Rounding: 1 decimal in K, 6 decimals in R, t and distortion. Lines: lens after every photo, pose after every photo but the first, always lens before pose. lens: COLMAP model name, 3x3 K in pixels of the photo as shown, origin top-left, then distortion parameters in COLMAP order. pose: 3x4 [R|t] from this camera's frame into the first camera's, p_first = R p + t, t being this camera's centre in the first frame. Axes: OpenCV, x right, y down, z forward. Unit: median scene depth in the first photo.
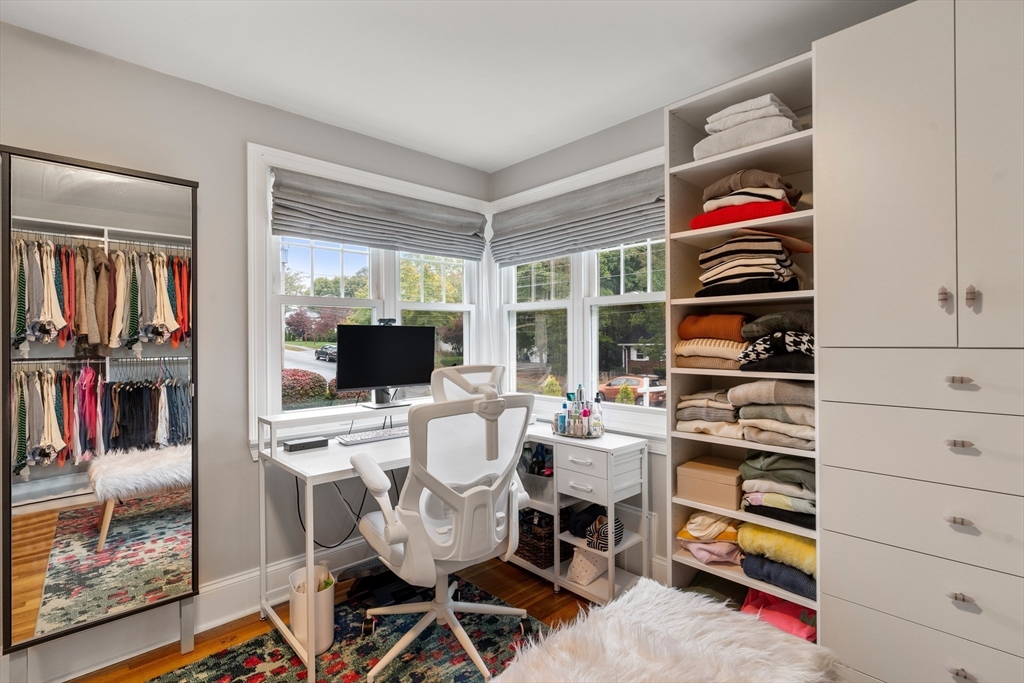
lens RADIAL K [[481.7, 0, 504.8], [0, 481.7, 342.4], [0, 0, 1]] dist [-0.000378, -0.000357]
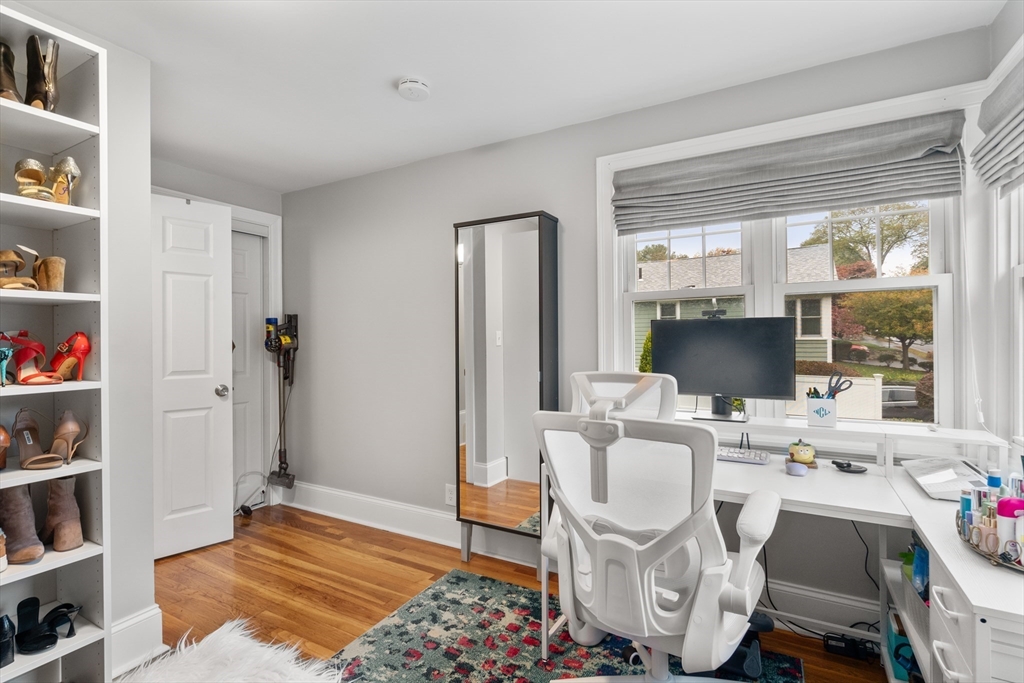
lens RADIAL K [[481.7, 0, 507.8], [0, 481.7, 338.1], [0, 0, 1]] dist [-0.000378, -0.000357]
pose [[0.299137, 0.005953, -0.954192, 0.408942], [0.003492, 0.999967, 0.007333, -0.009454], [0.954204, -0.005525, 0.299106, 0.413978]]
